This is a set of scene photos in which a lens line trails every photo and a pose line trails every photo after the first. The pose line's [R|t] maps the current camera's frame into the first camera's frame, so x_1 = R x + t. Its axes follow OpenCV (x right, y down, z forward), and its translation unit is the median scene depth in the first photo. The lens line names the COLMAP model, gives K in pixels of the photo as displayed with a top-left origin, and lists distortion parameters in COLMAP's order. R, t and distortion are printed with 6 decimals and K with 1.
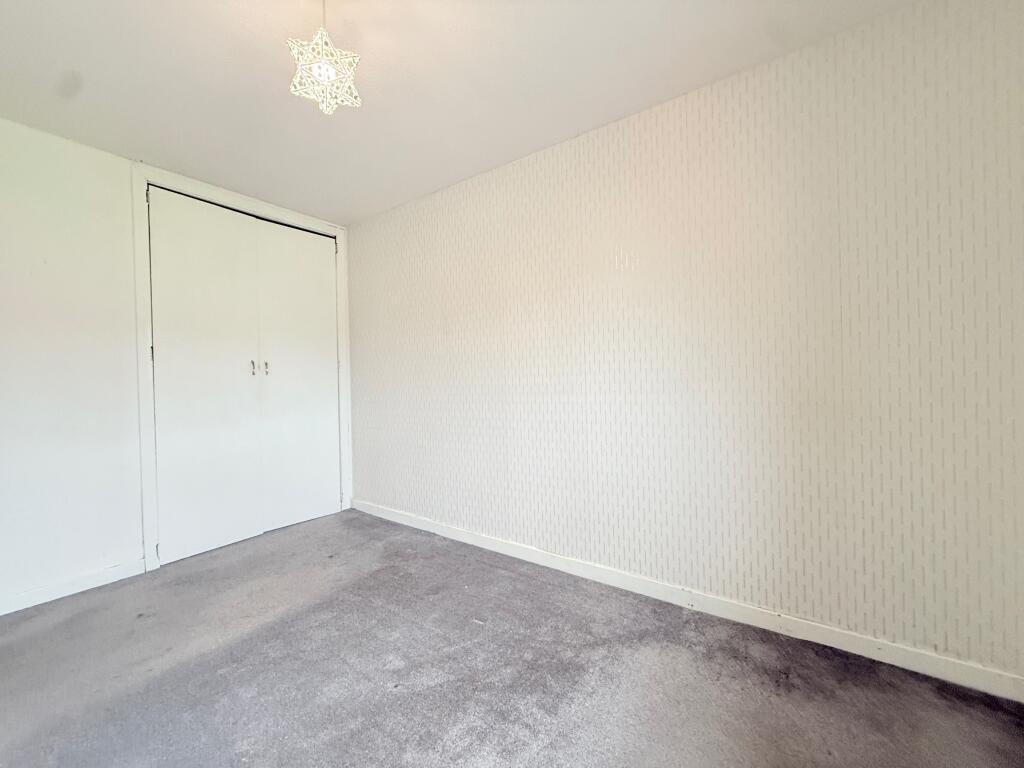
lens RADIAL K [[408.1, 0, 510.4], [0, 408.1, 386.6], [0, 0, 1]] dist [-0.000087, 0.000029]
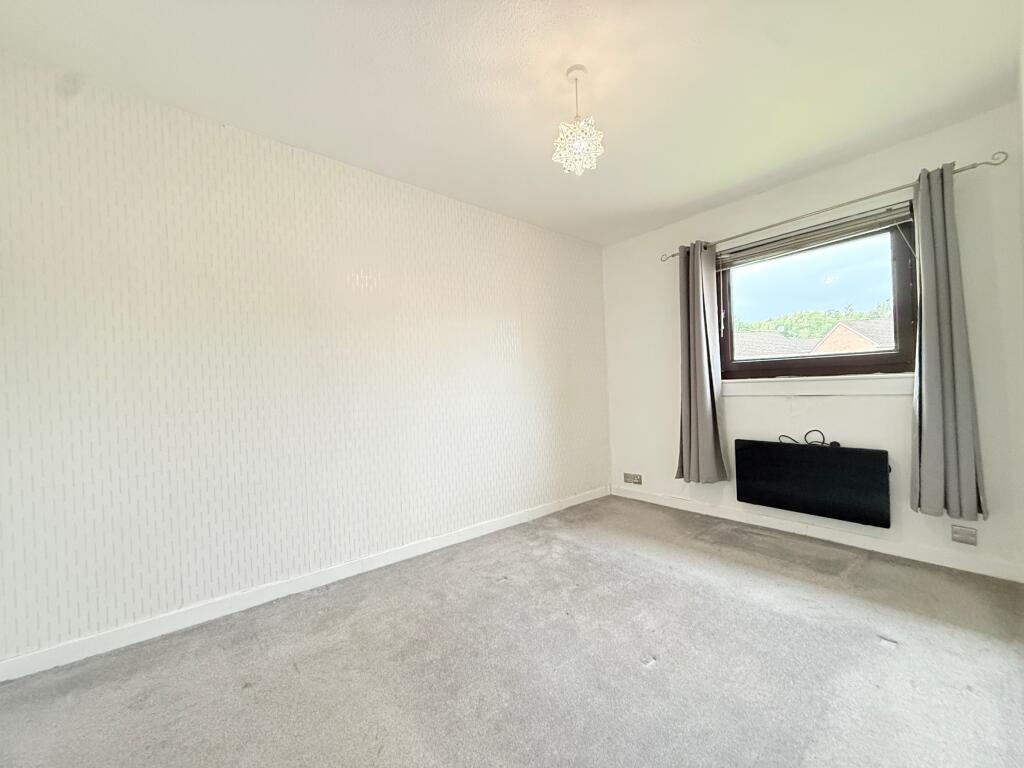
lens RADIAL K [[408.1, 0, 510.4], [0, 408.1, 386.6], [0, 0, 1]] dist [-0.000087, 0.000029]
pose [[0.243581, 0.015129, 0.969763, -1.014405], [0.035675, 0.999062, -0.024546, 0.020498], [-0.969224, 0.040575, 0.242812, 0.528002]]
